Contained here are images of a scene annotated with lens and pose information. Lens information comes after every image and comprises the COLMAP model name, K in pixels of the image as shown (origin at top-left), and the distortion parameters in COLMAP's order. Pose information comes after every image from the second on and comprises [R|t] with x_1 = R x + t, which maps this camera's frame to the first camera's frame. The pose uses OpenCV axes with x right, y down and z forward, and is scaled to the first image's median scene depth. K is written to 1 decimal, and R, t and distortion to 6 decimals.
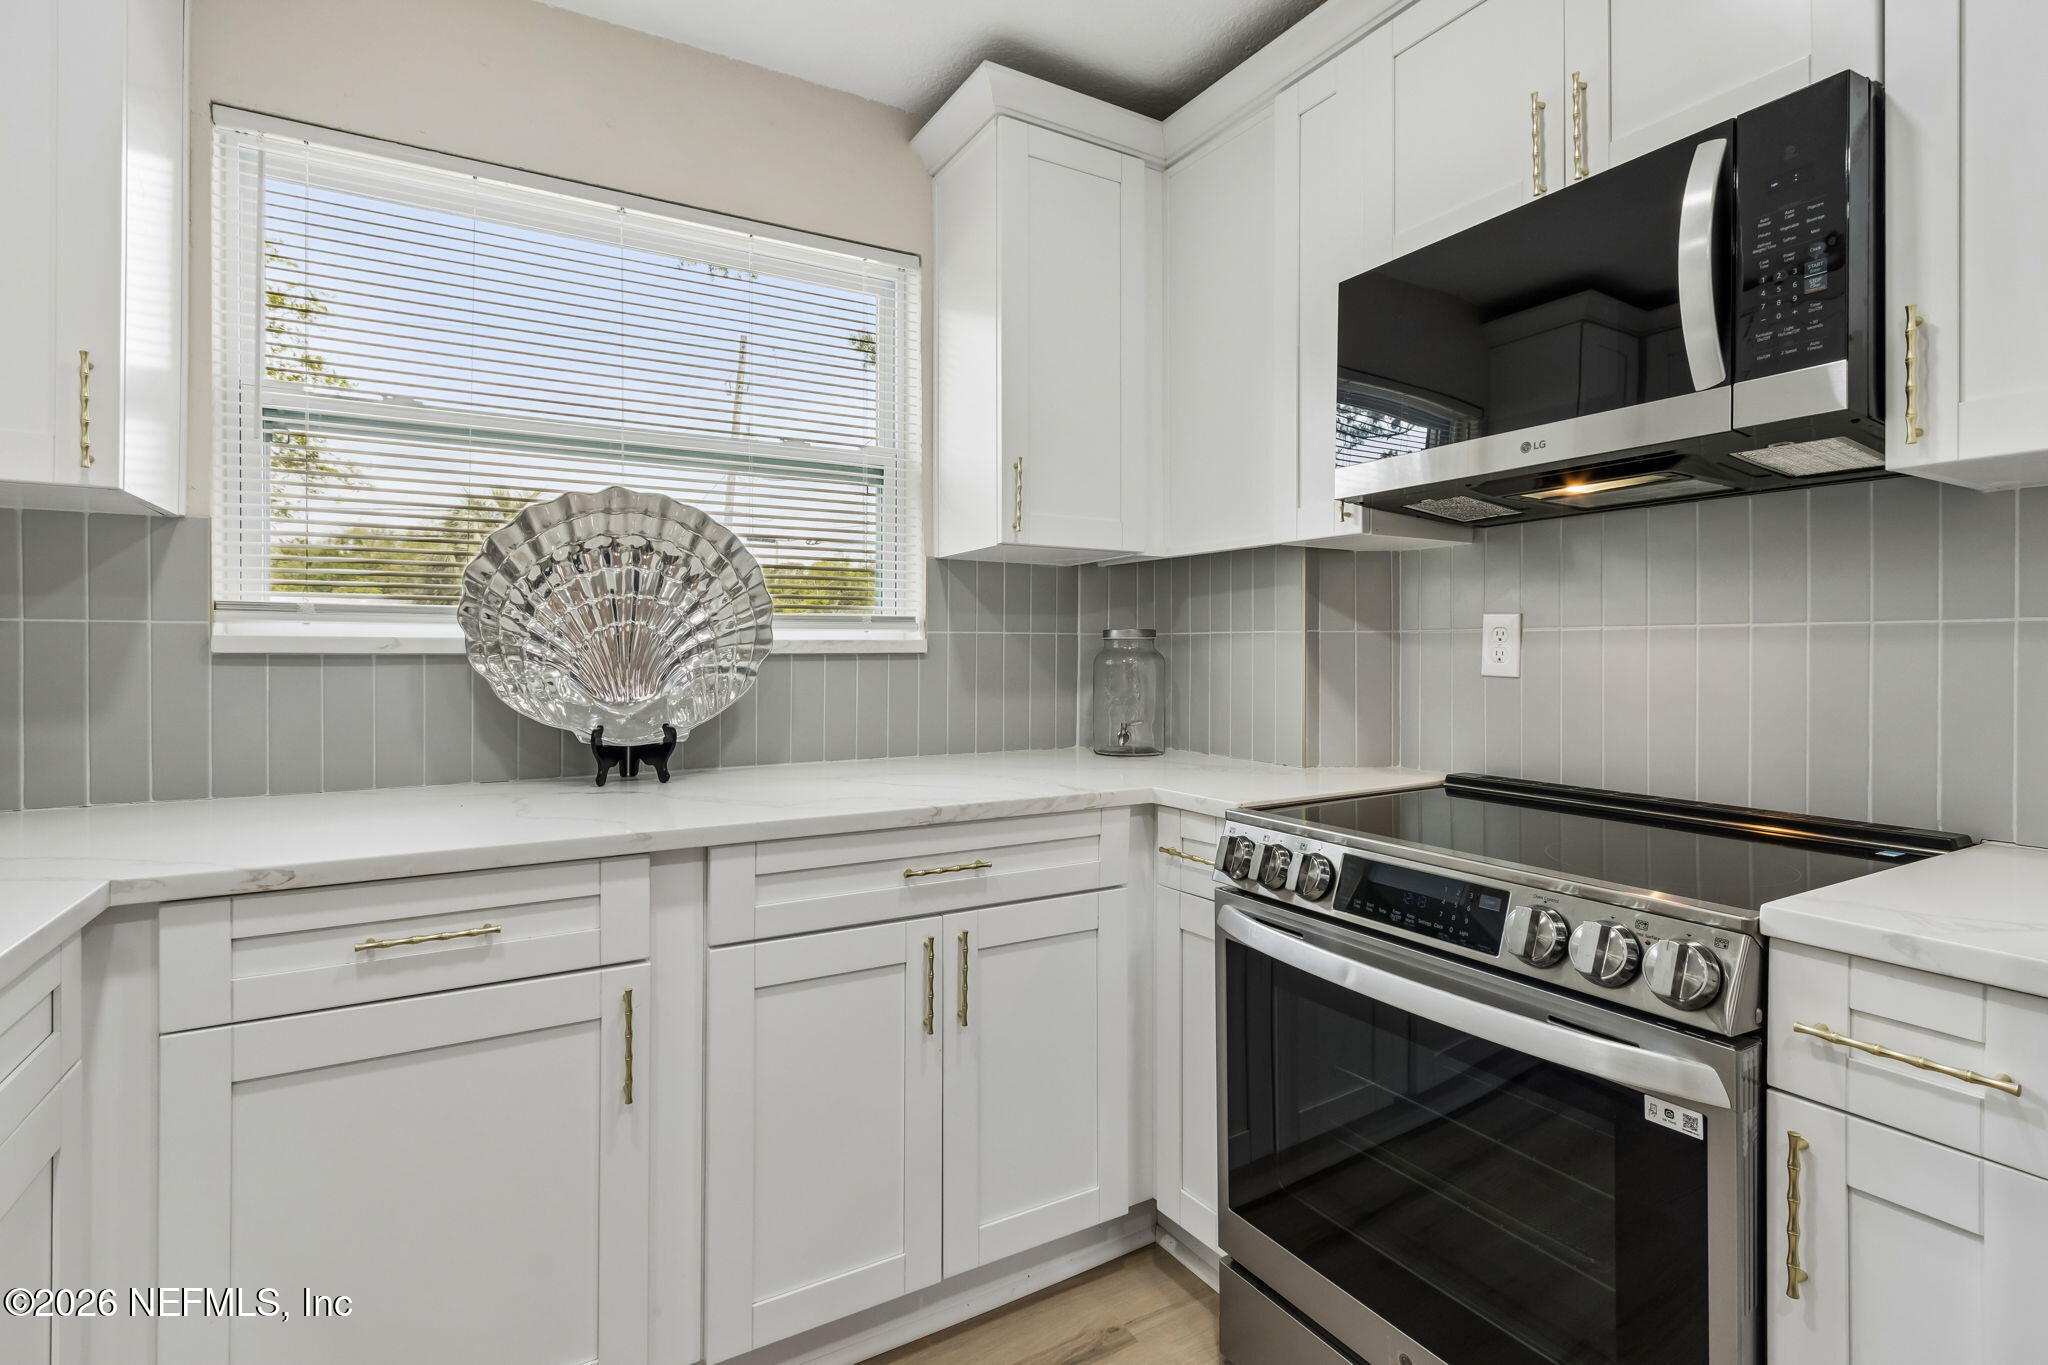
lens RADIAL K [[966.2, 0, 1035.9], [0, 966.2, 649.0], [0, 0, 1]] dist [0.010735, -0.000364]
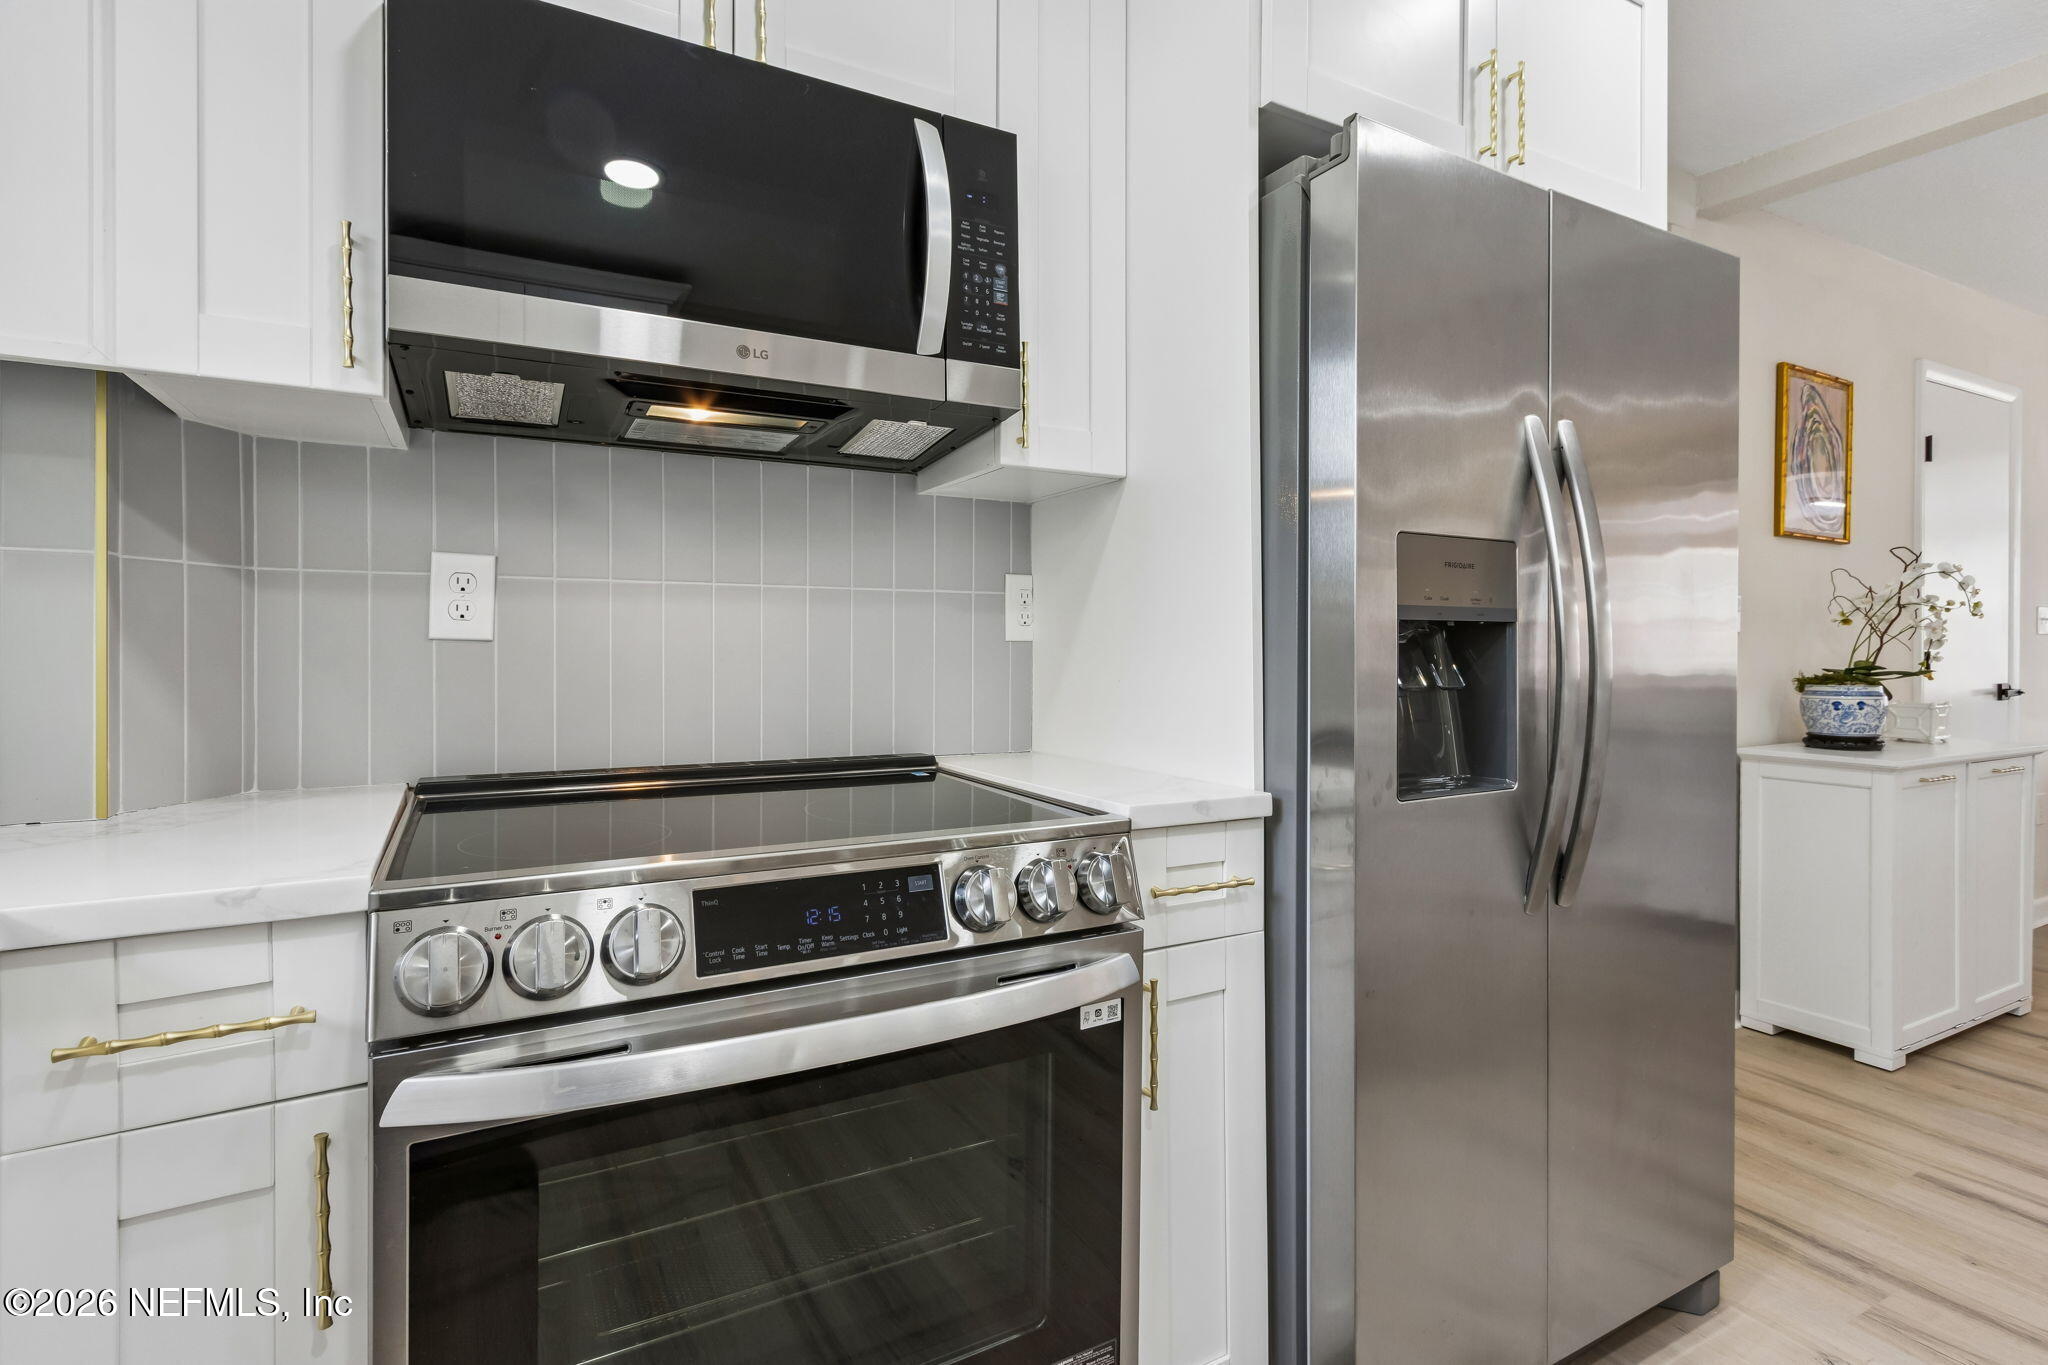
lens RADIAL K [[966.2, 0, 1057.0], [0, 966.2, 651.3], [0, 0, 1]] dist [0.010735, -0.000364]
pose [[0.050882, -0.003142, 0.998700, -0.355324], [-0.002638, 0.999991, 0.003280, 0.051787], [-0.998701, -0.002802, 0.050873, 0.793354]]
